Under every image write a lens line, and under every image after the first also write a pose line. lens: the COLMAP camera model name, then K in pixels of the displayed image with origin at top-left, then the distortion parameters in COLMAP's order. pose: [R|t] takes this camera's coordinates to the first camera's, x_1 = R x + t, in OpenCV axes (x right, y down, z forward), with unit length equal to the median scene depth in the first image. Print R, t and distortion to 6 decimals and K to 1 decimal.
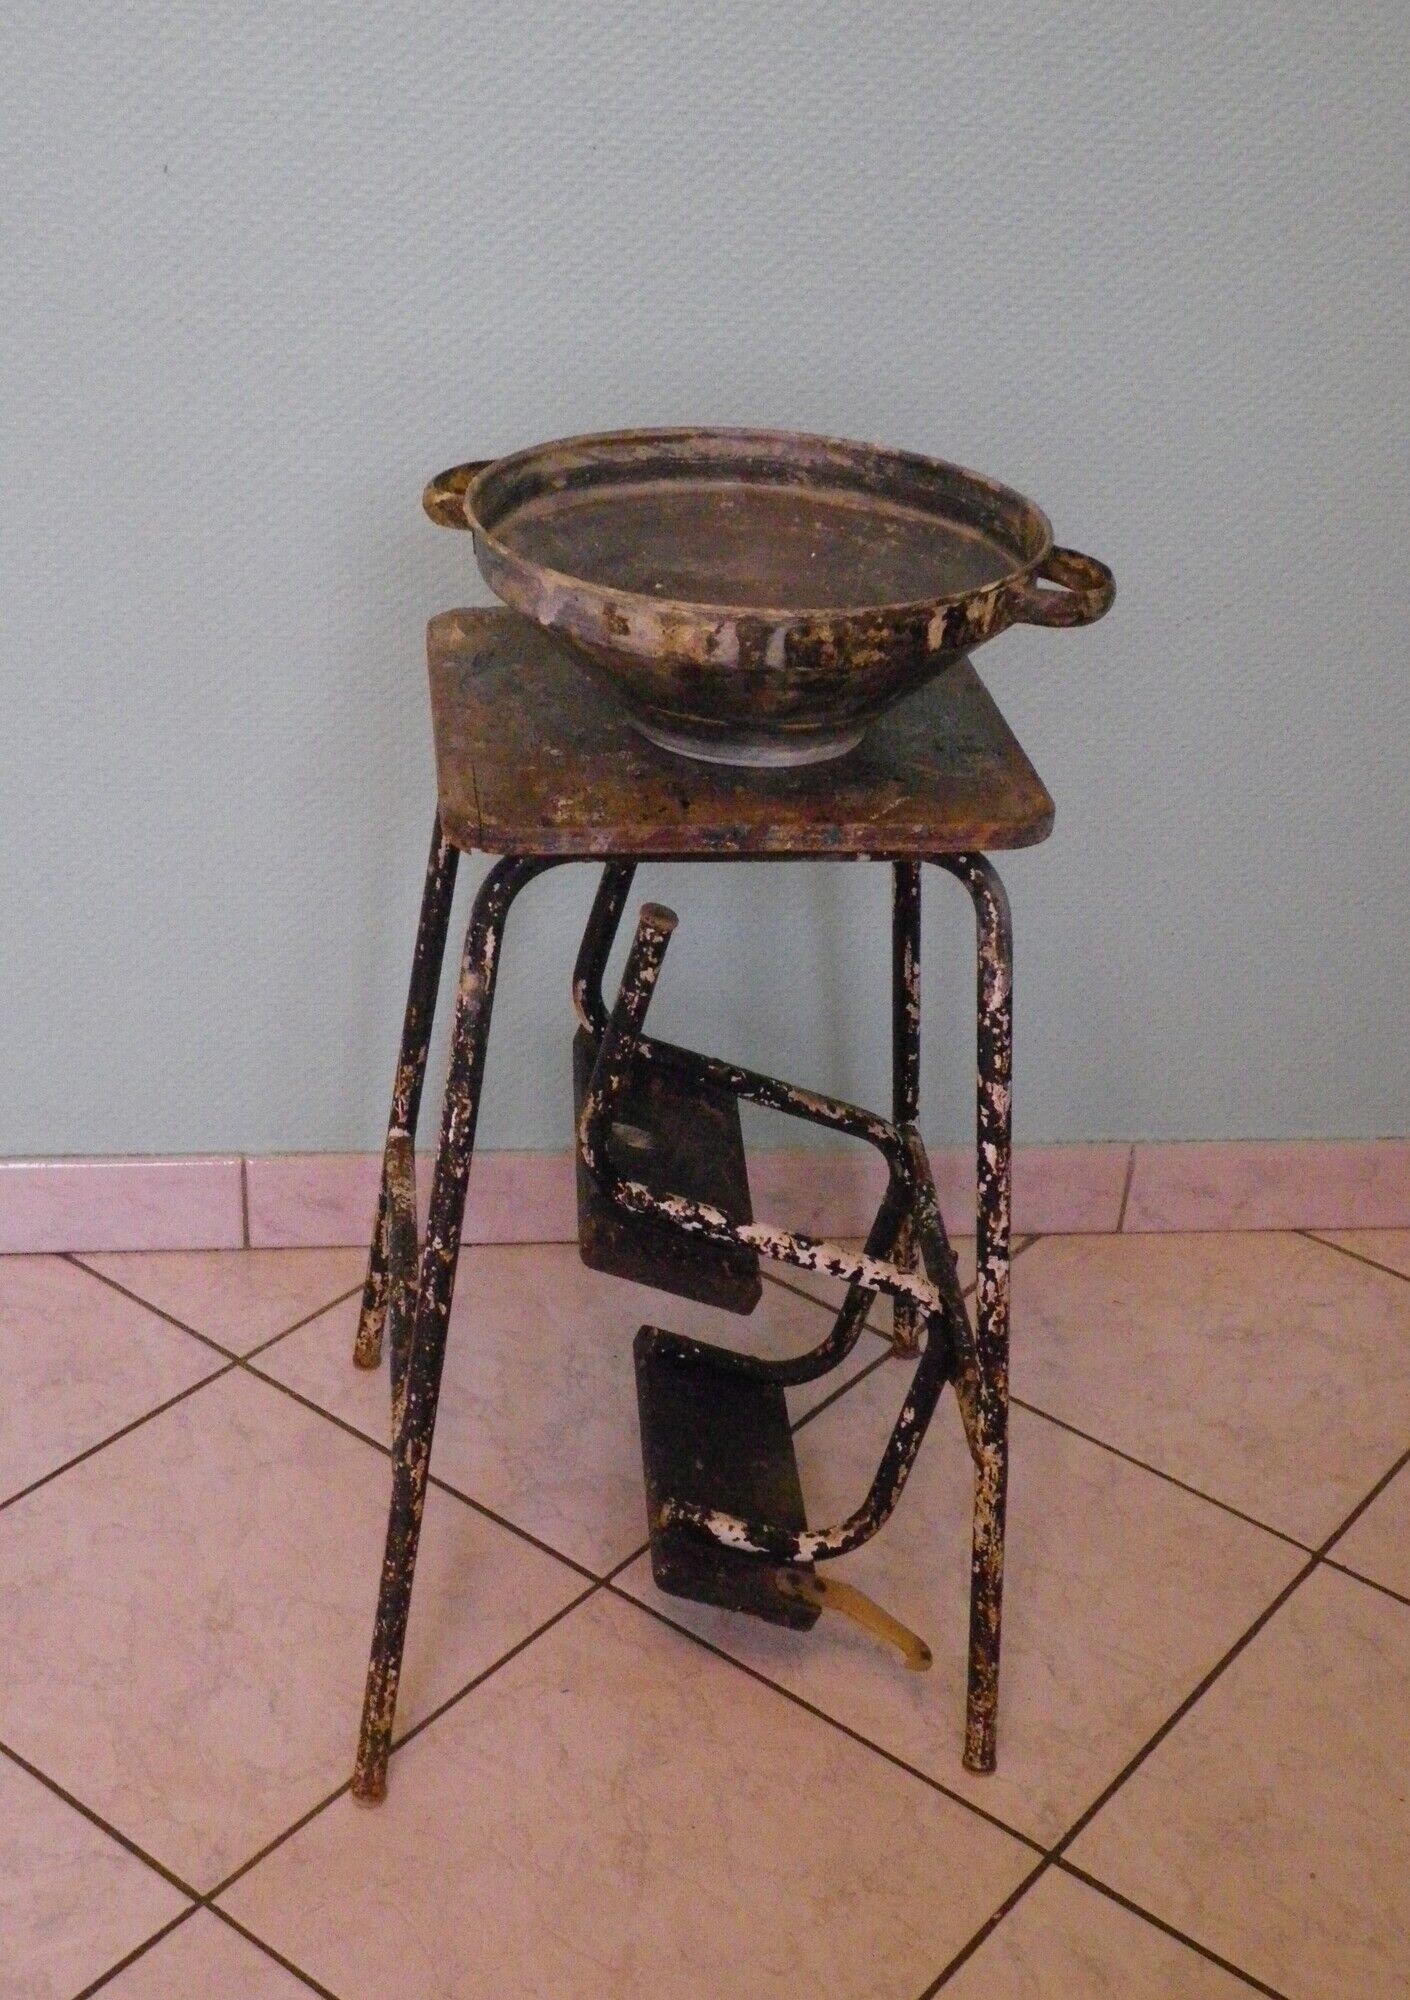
lens RADIAL K [[2630.8, 0, 705.0], [0, 2630.8, 1000.0], [0, 0, 1]] dist [0.001645, -0.002663]
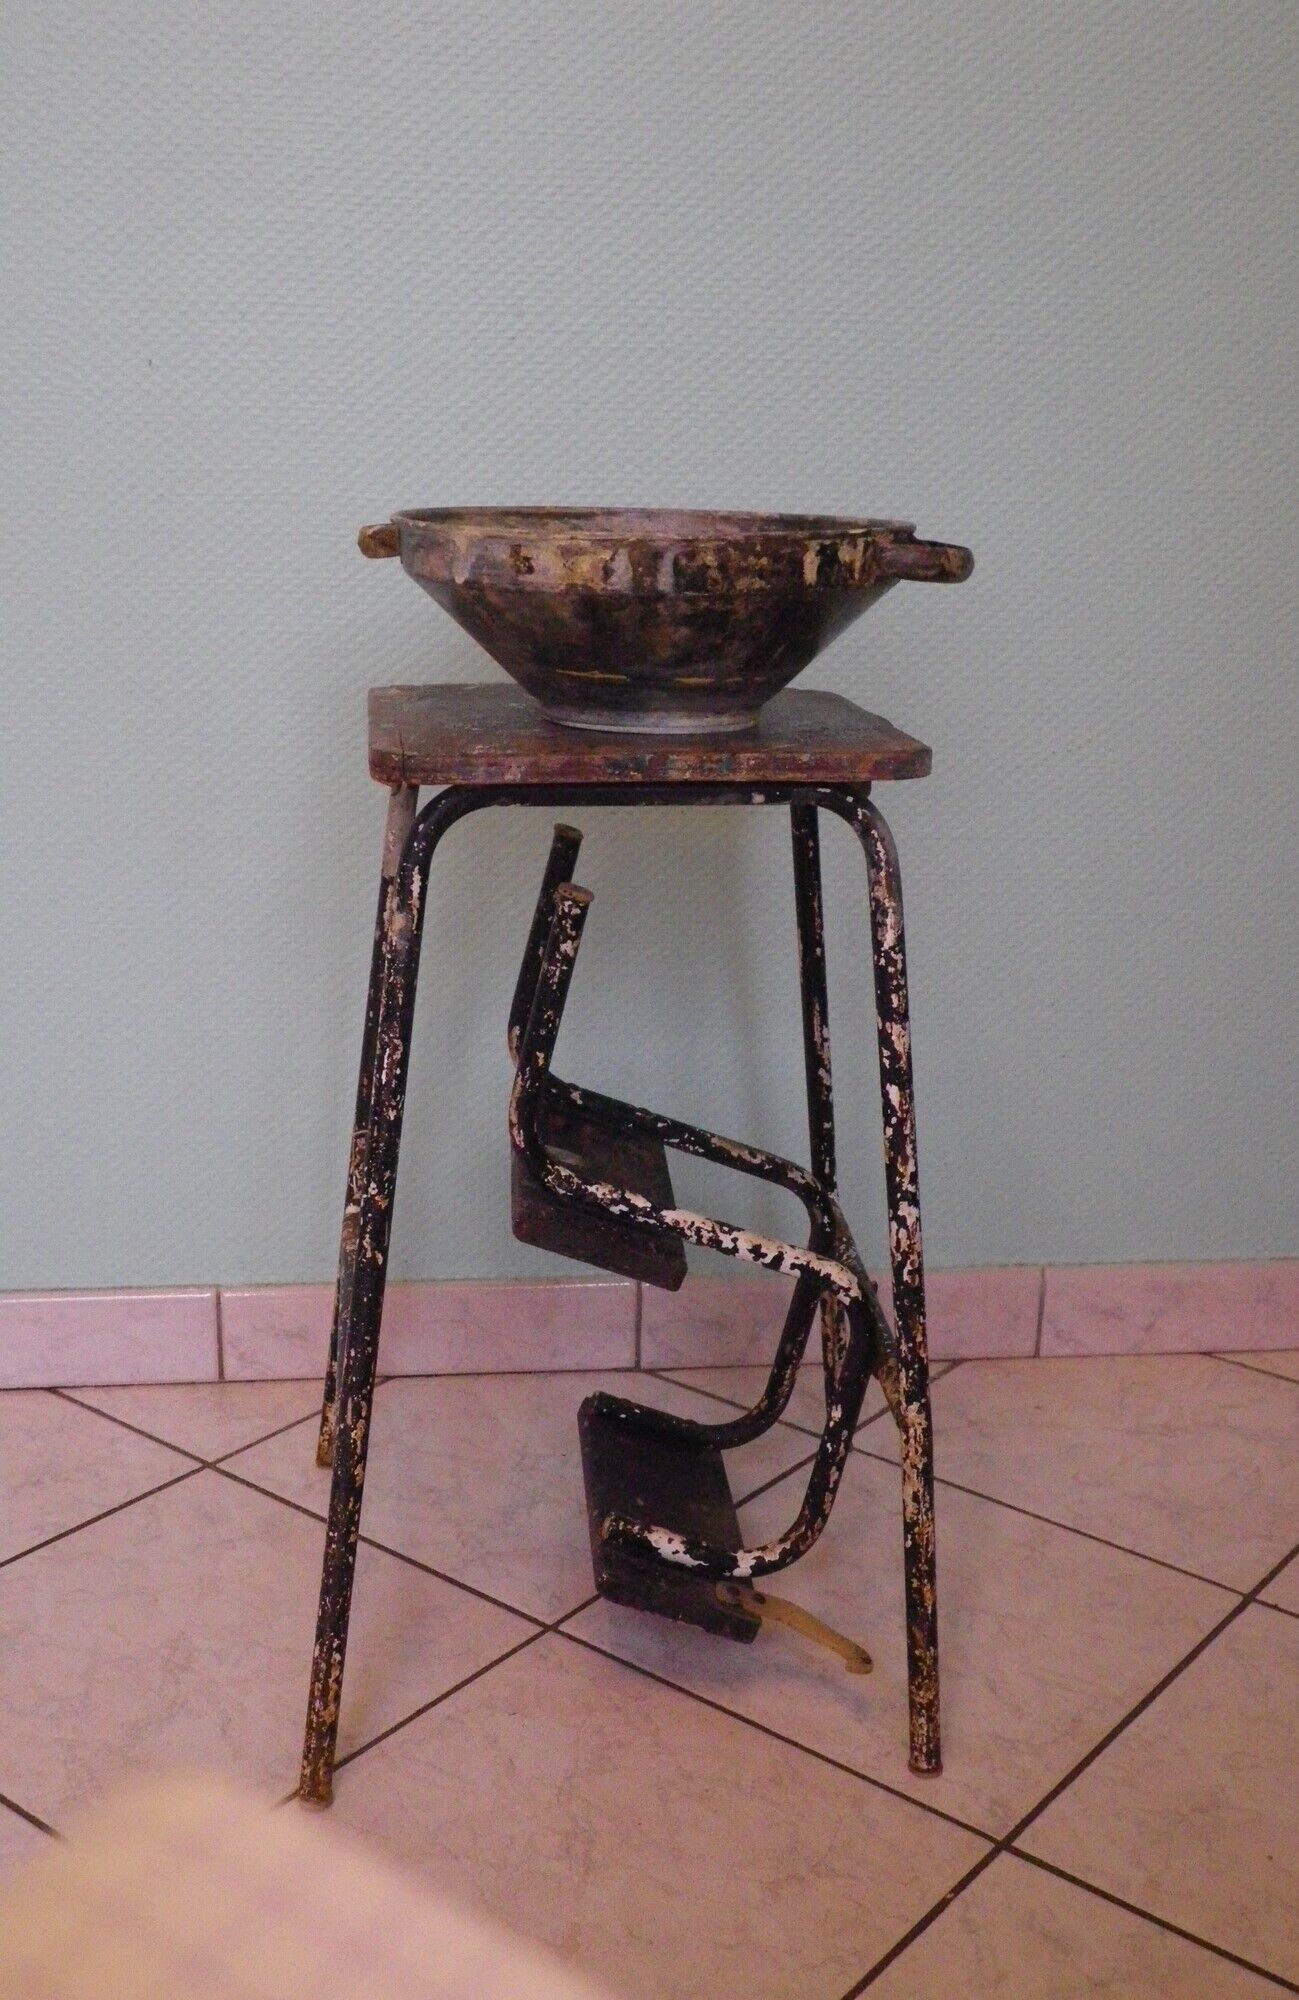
lens RADIAL K [[2247.9, 0, 618.4], [0, 2247.9, 982.4], [0, 0, 1]] dist [0.004909, -0.000285]
pose [[0.999135, -0.035705, -0.021316, 0.017142], [0.029612, 0.970787, -0.238108, 0.209492], [0.029195, 0.237271, 0.971005, 0.098611]]
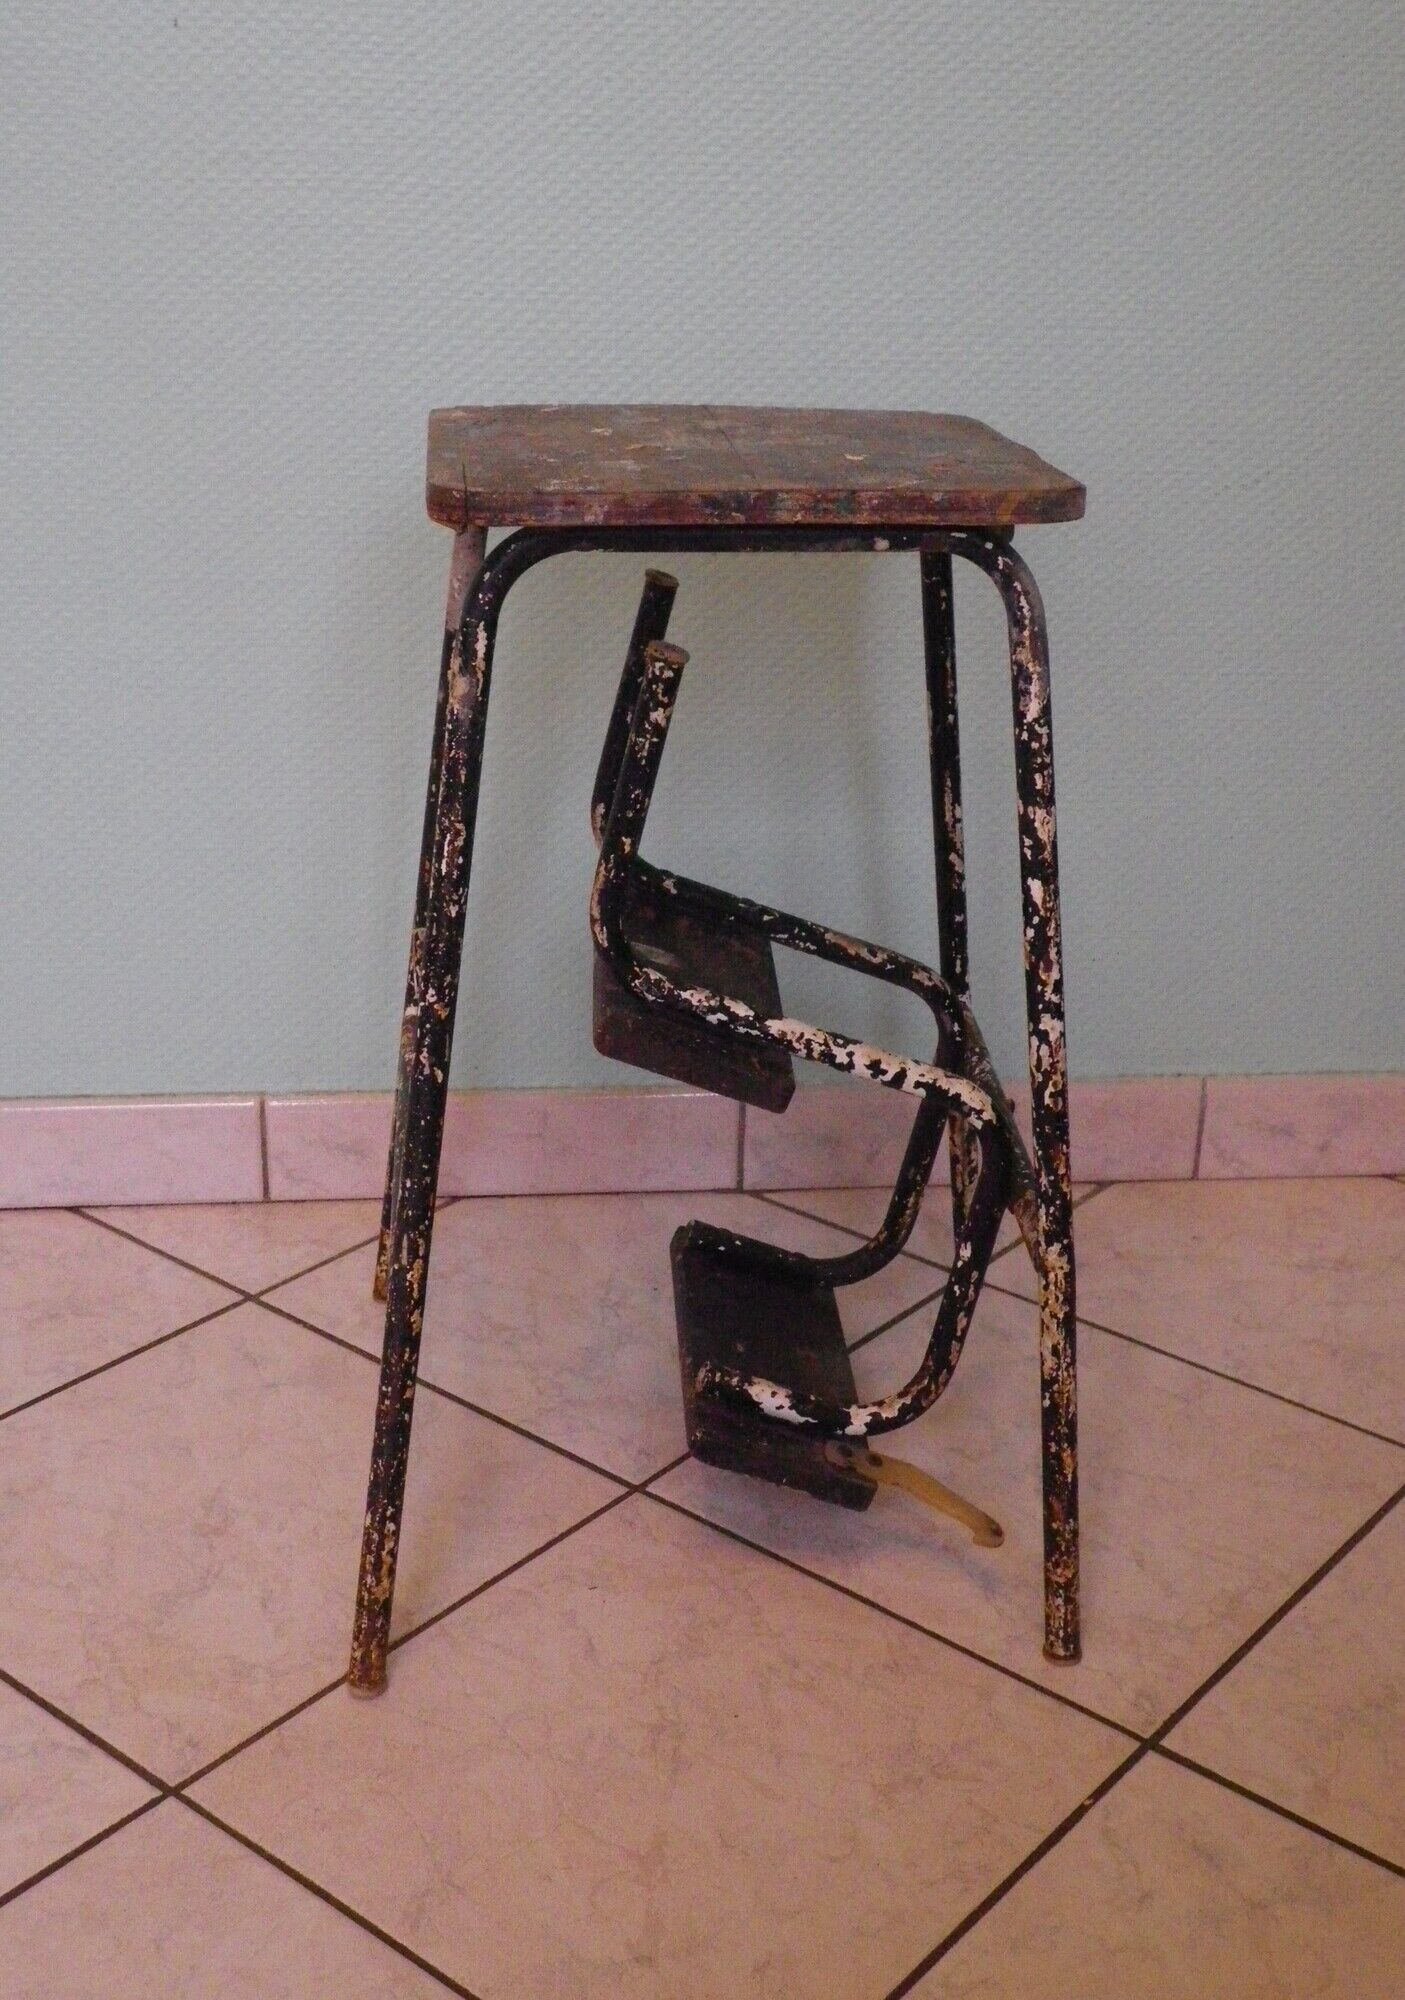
lens RADIAL K [[2514.2, 0, 709.9], [0, 2514.2, 866.0], [0, 0, 1]] dist [0.000440, 0.012911]
pose [[0.999148, -0.028197, -0.030145, 0.020255], [0.022103, 0.982267, -0.186179, 0.193916], [0.034860, 0.185354, 0.982053, 0.127512]]
